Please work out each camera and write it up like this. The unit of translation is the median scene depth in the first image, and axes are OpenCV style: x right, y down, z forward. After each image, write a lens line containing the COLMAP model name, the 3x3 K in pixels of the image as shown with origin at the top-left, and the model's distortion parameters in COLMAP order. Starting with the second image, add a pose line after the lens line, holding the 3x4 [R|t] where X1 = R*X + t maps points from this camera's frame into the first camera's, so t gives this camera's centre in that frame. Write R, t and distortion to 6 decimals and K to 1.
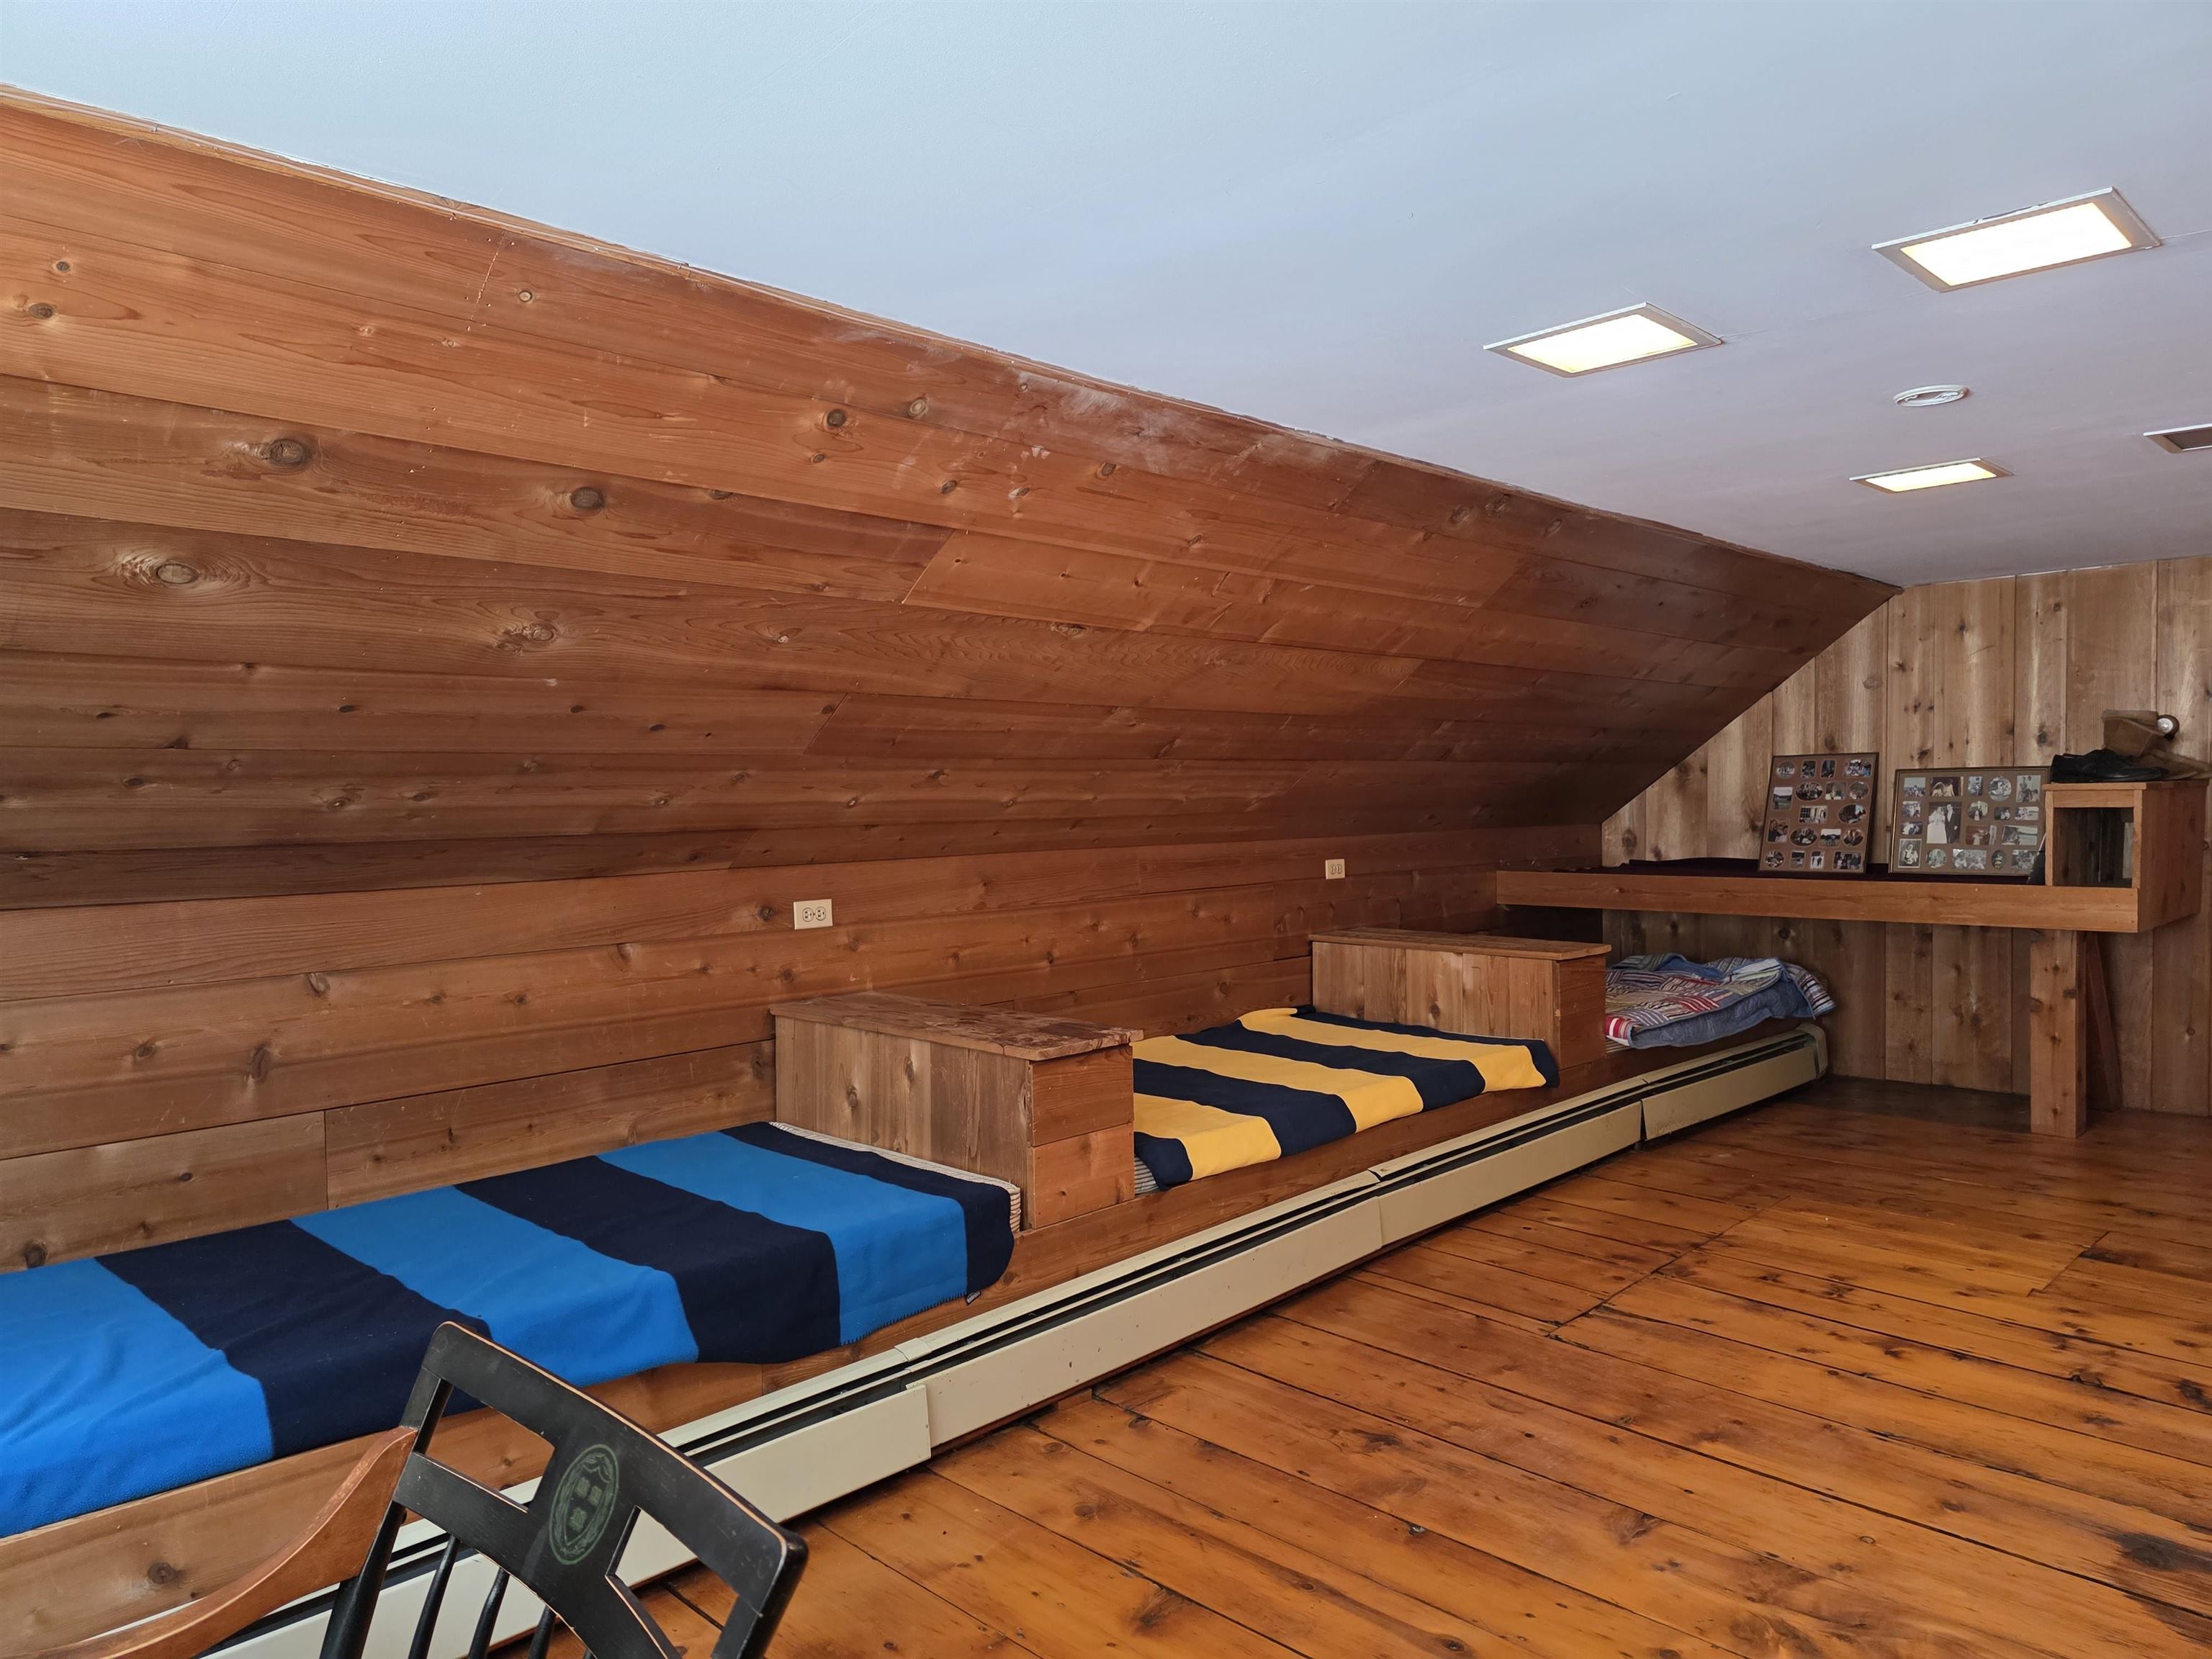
lens RADIAL K [[1482.2, 0, 1101.8], [0, 1482.2, 837.4], [0, 0, 1]] dist [0.063862, -0.051727]
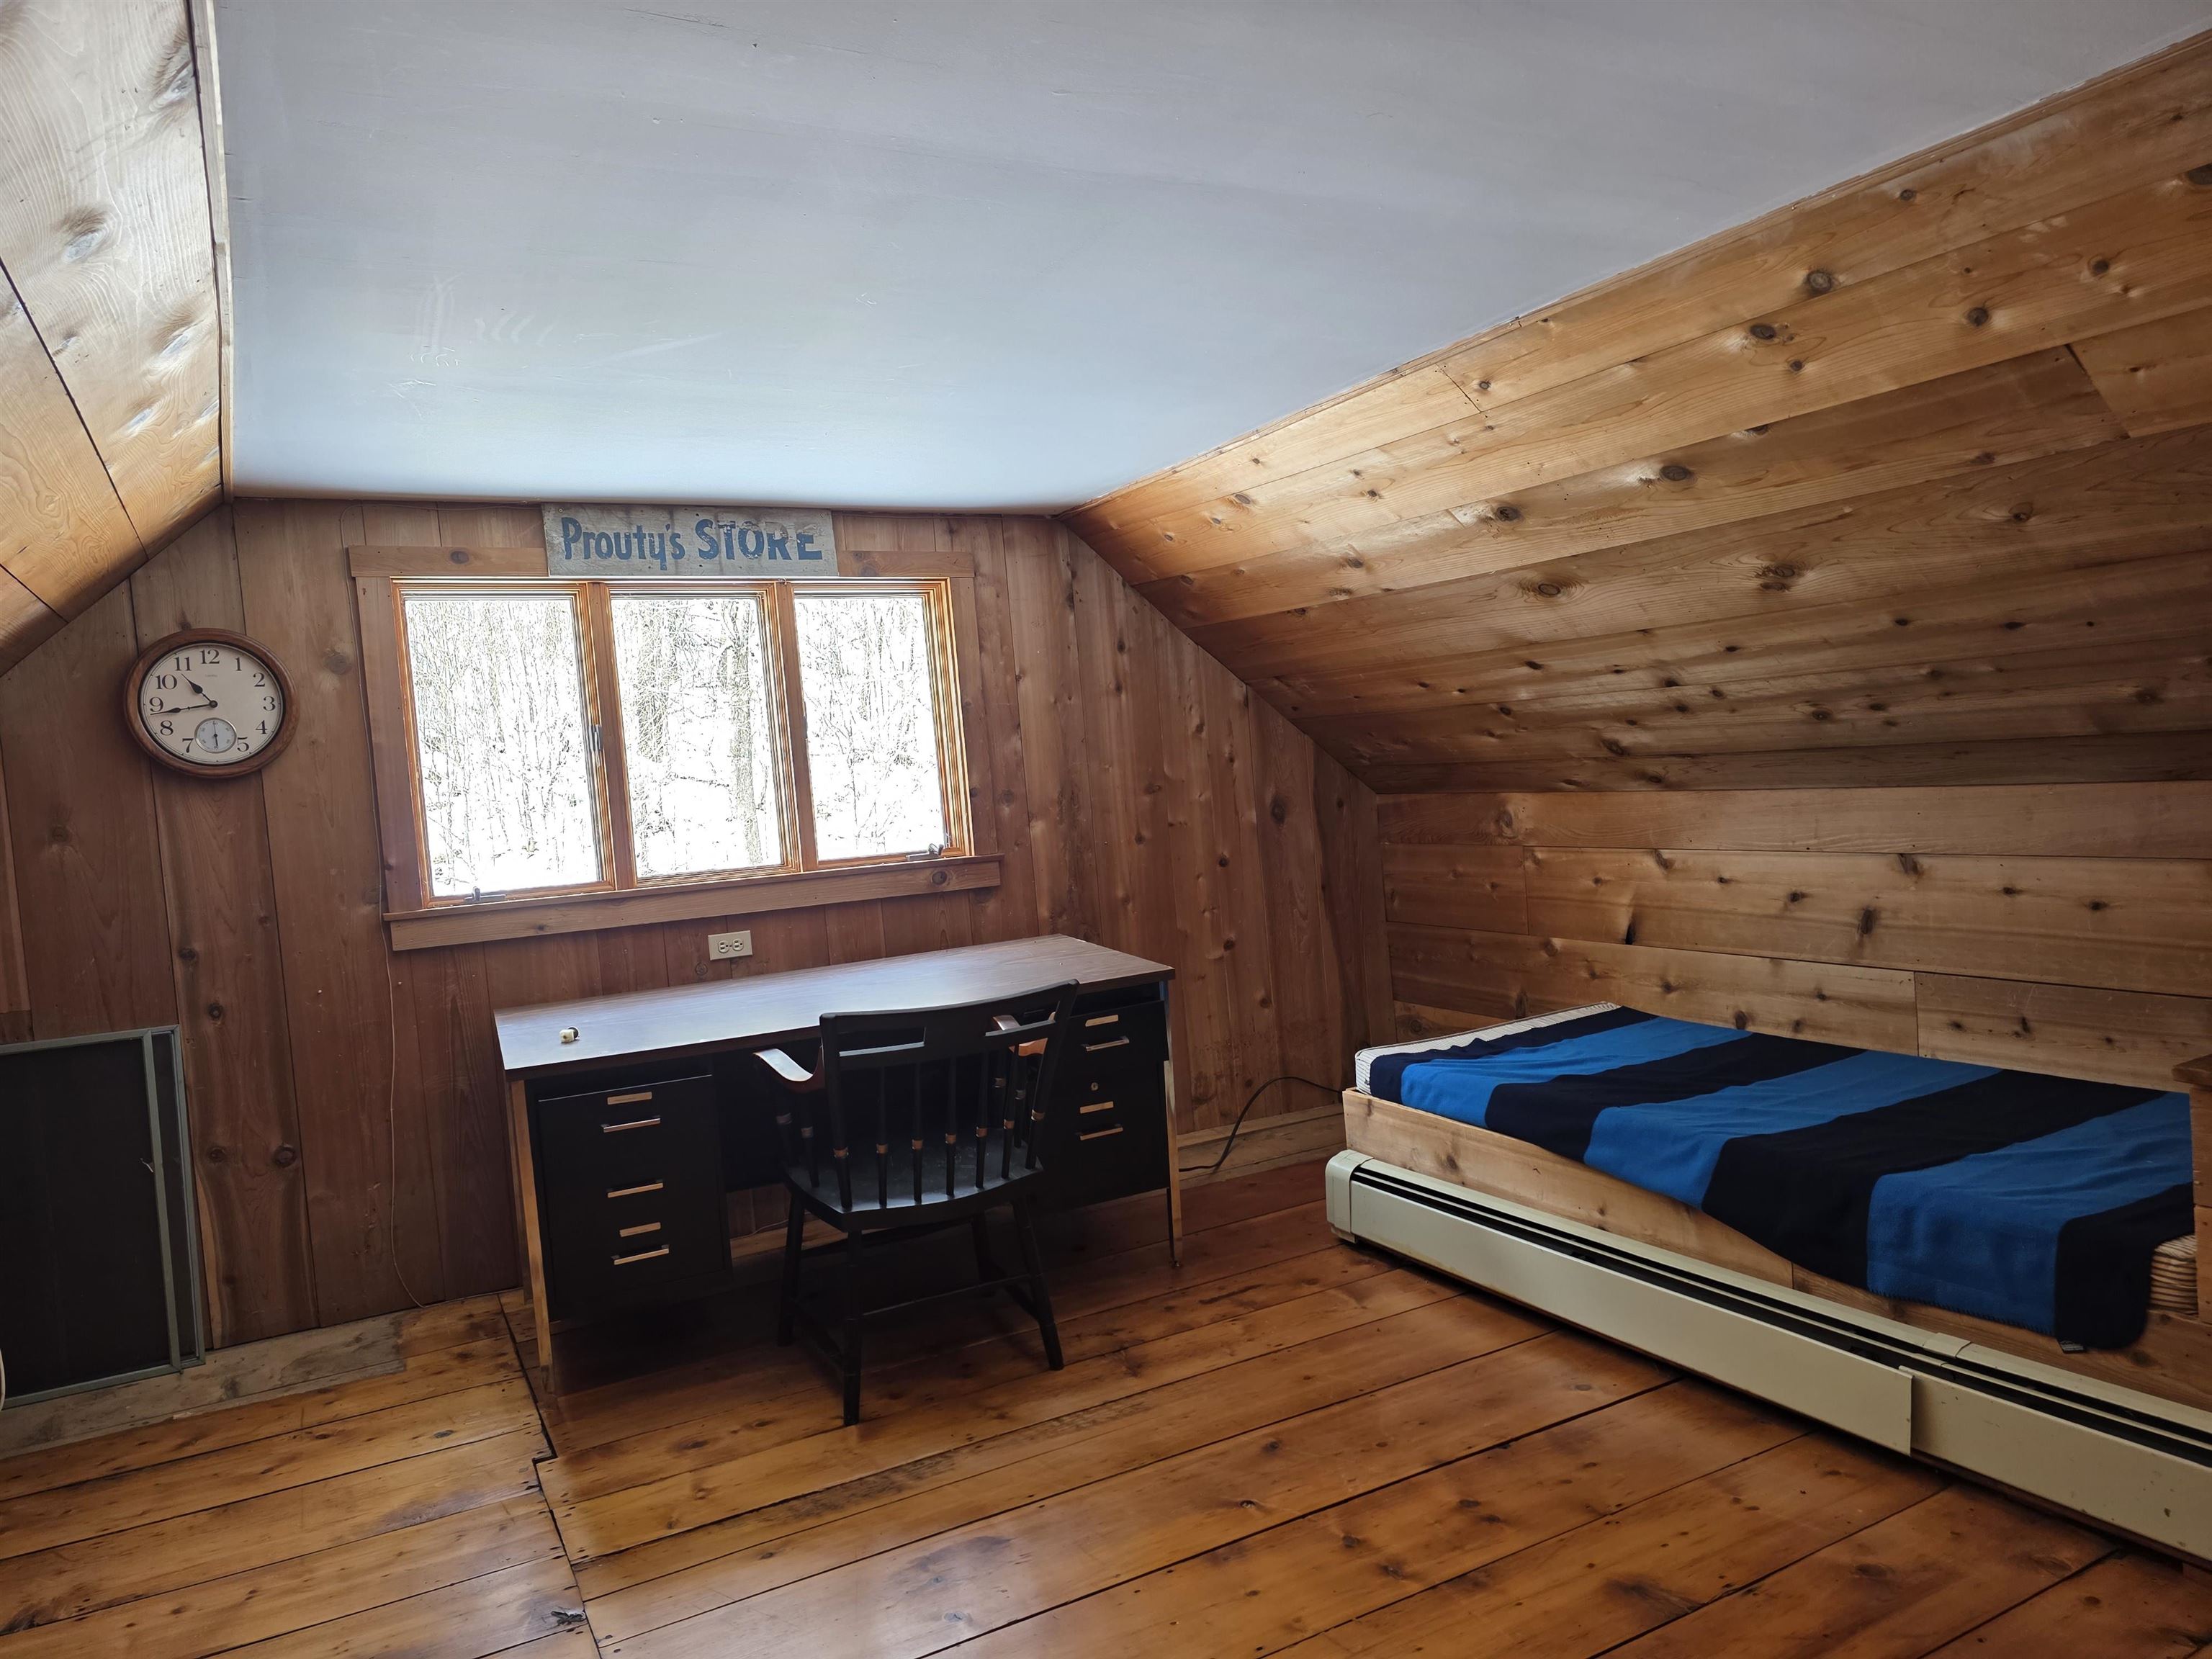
lens RADIAL K [[1482.2, 0, 1103.2], [0, 1482.2, 846.7], [0, 0, 1]] dist [0.063862, -0.051727]
pose [[-0.289180, 0.088544, -0.953171, 0.656056], [0.042895, 0.995911, 0.079501, -0.030389], [0.956313, -0.017896, -0.291796, 0.625051]]
